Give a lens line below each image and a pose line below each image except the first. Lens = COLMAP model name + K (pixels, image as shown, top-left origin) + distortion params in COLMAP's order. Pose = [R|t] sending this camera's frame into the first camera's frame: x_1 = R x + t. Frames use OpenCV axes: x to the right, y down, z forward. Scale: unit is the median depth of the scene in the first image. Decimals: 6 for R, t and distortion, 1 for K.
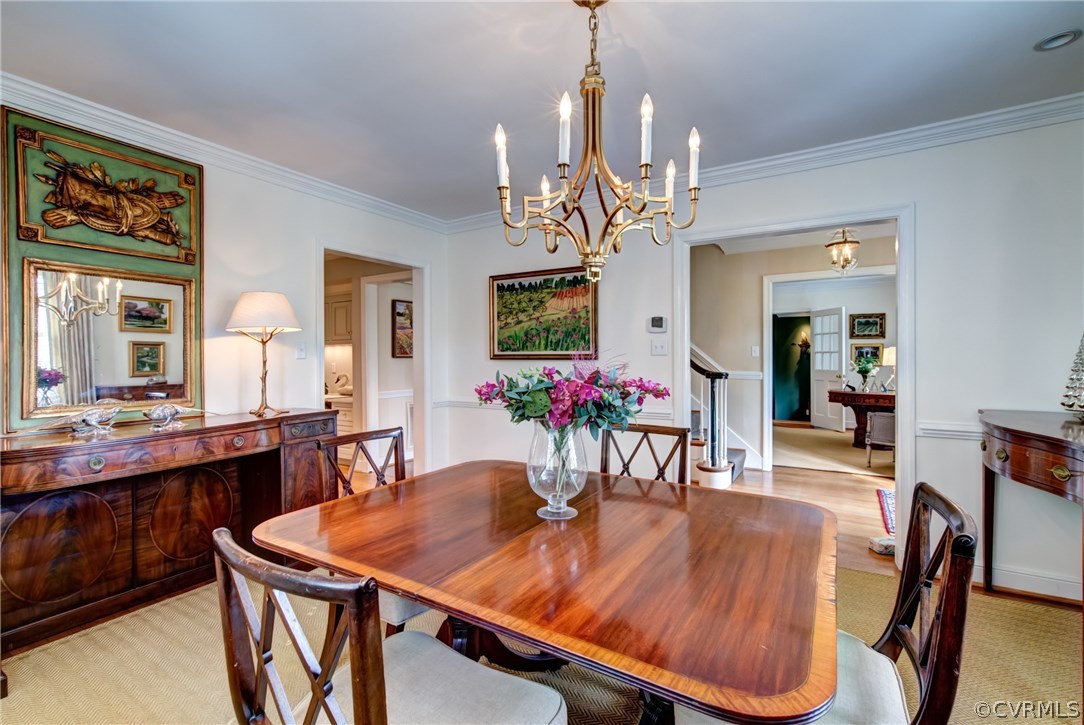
lens RADIAL K [[489.4, 0, 540.5], [0, 489.4, 361.7], [0, 0, 1]] dist [-0.002861, 0.010633]
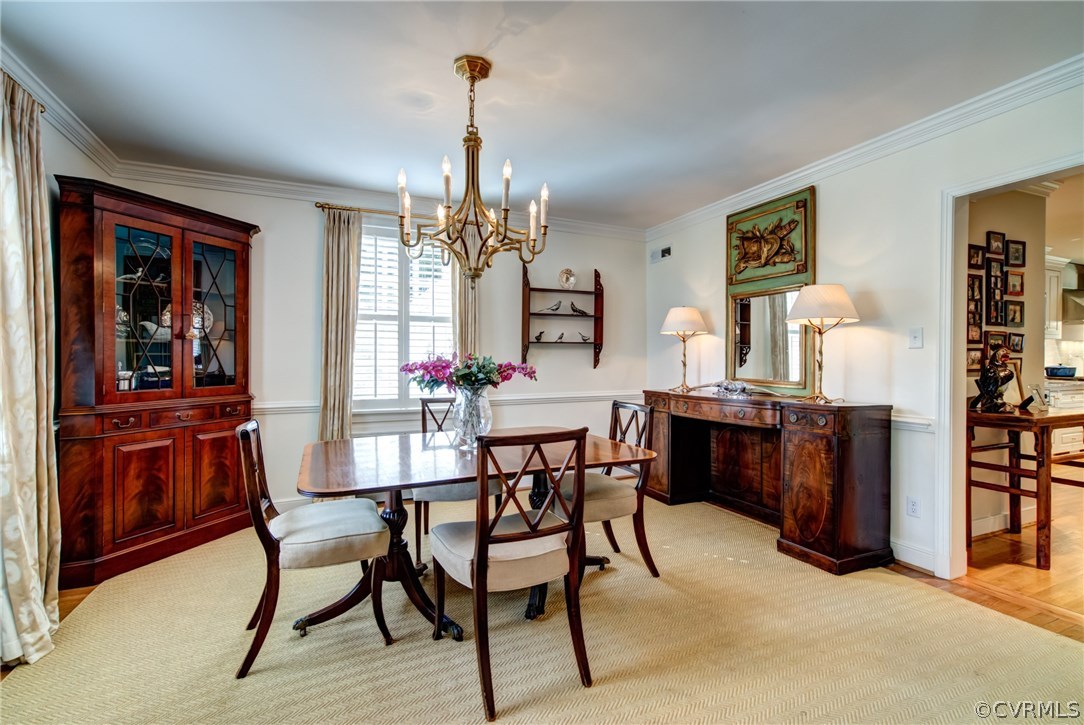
lens RADIAL K [[489.4, 0, 537.6], [0, 489.4, 363.3], [0, 0, 1]] dist [-0.002861, 0.010633]
pose [[-0.567735, 0.000356, -0.823211, 0.738711], [-0.012293, 0.999885, 0.008910, 0.029542], [0.823120, 0.015179, -0.567665, 1.262825]]
